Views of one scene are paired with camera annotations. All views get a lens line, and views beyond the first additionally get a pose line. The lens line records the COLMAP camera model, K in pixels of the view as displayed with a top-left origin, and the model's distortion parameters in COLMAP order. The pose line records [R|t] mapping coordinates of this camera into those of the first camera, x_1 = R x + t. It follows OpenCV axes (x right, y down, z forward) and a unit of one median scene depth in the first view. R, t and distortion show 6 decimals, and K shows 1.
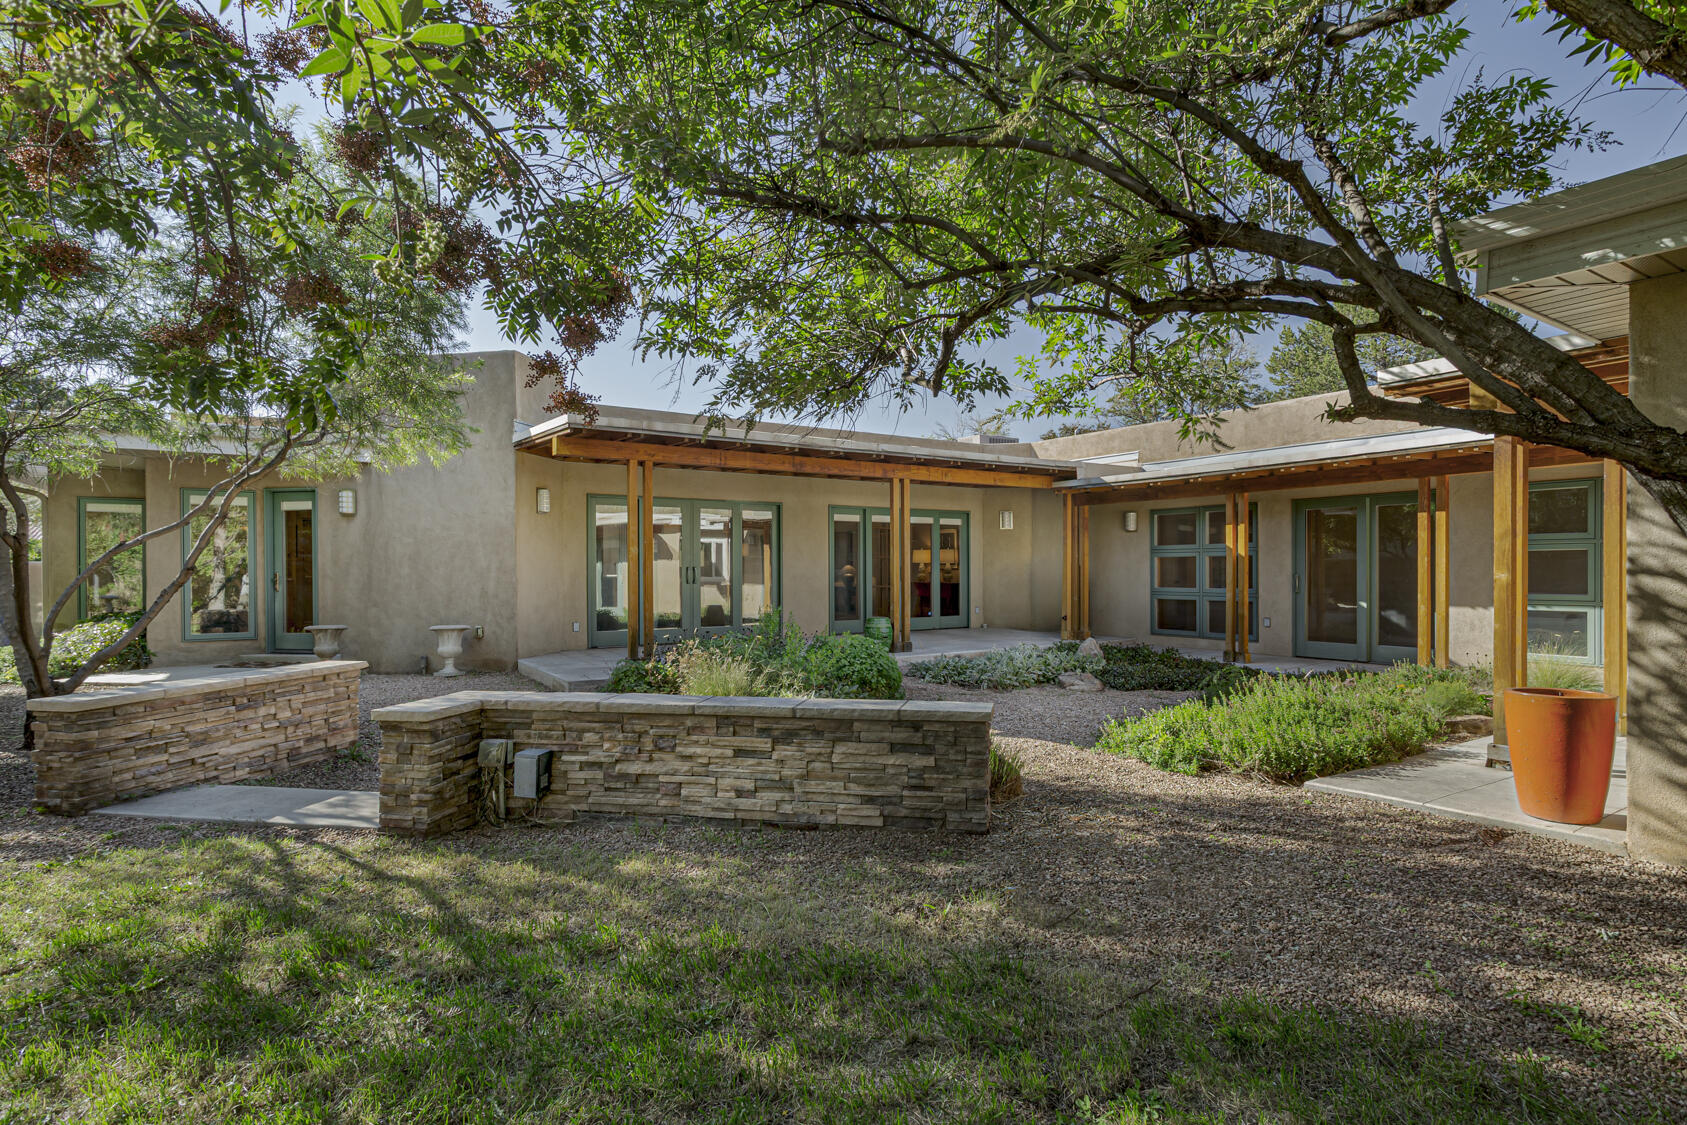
lens RADIAL K [[932.7, 0, 829.9], [0, 932.7, 531.1], [0, 0, 1]] dist [0.002964, 0.001876]
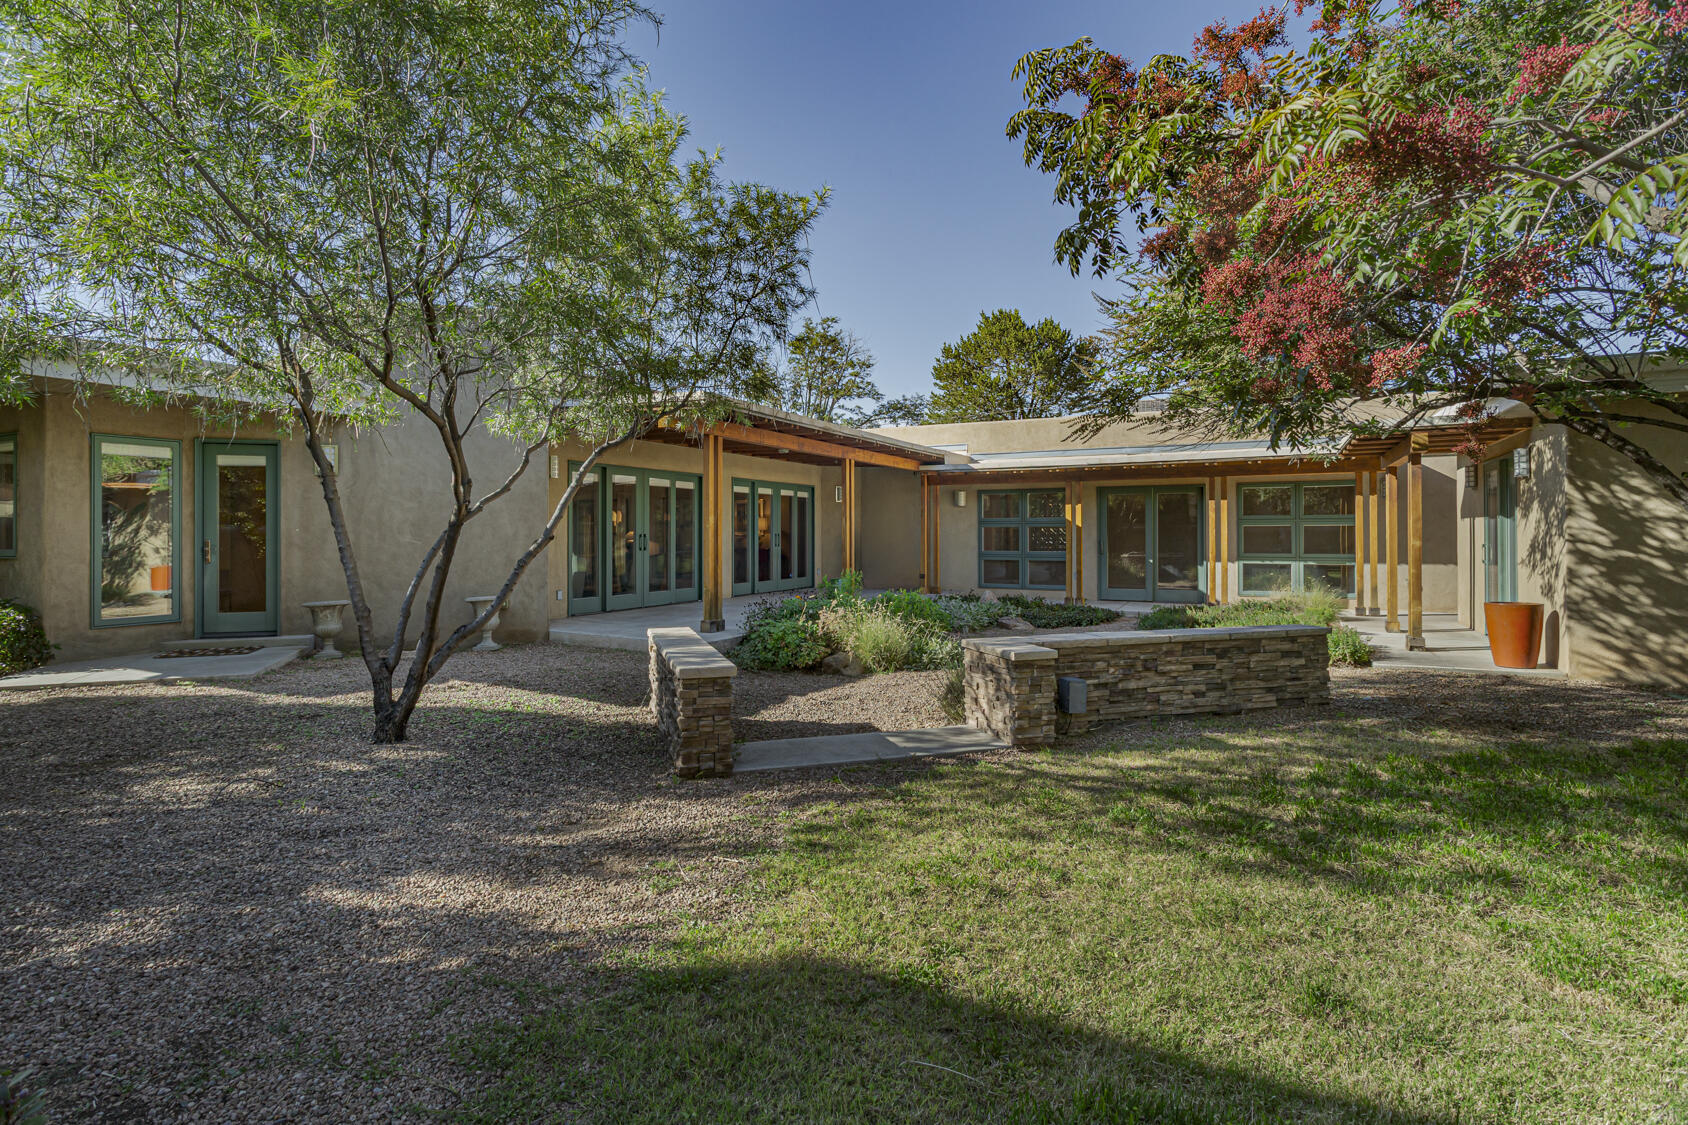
lens RADIAL K [[933.2, 0, 830.4], [0, 933.2, 531.1], [0, 0, 1]] dist [0.002964, 0.001876]
pose [[0.857843, 0.003879, 0.513896, -1.294196], [-0.022830, 0.999272, 0.030566, -0.001600], [-0.513404, -0.037953, 0.857308, 0.066463]]
